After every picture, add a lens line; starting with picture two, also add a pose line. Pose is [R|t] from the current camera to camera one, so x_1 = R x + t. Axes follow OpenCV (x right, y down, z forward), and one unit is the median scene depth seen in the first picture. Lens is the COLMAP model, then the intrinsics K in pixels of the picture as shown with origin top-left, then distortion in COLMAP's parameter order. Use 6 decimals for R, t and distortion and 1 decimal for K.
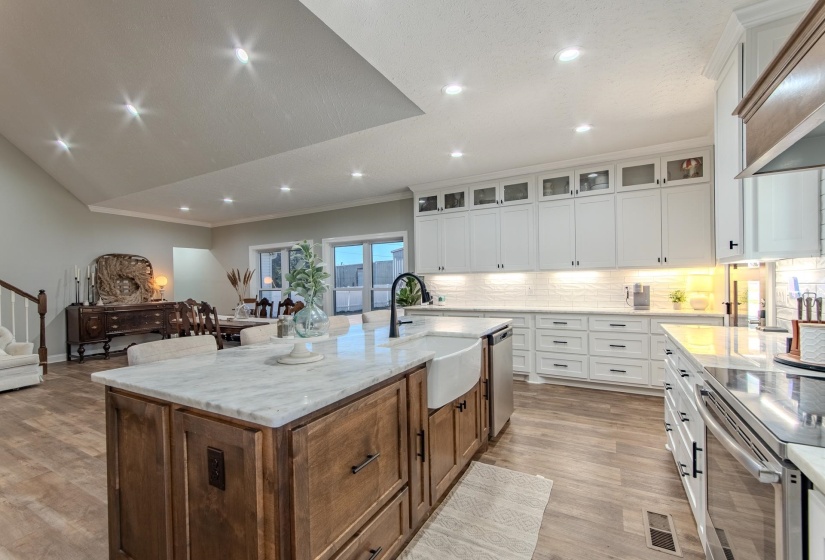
lens RADIAL K [[363.1, 0, 412.5], [0, 363.1, 283.0], [0, 0, 1]] dist [0.001556, 0.000186]
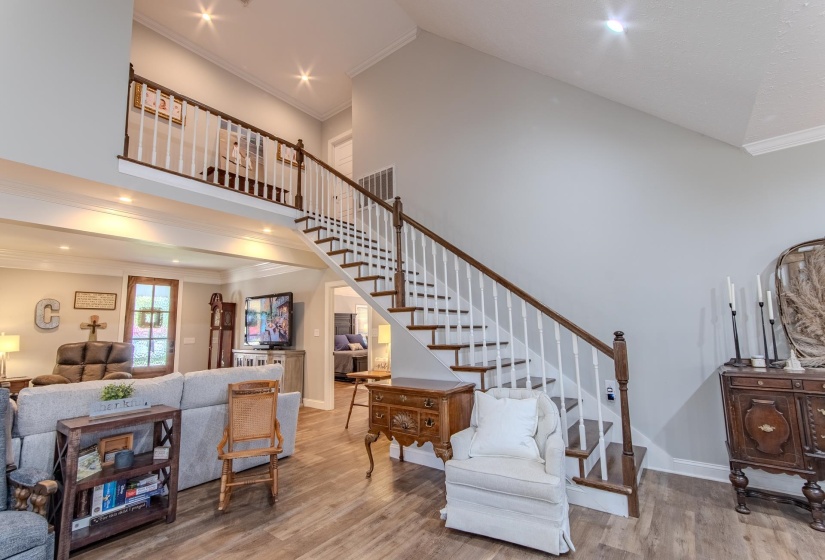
lens RADIAL K [[363.1, 0, 410.2], [0, 363.1, 282.0], [0, 0, 1]] dist [0.001556, 0.000186]
pose [[-0.157856, -0.110799, -0.981226, -0.404128], [0.023207, 0.992994, -0.115861, 0.002211], [0.987189, -0.041061, -0.154179, 0.671645]]
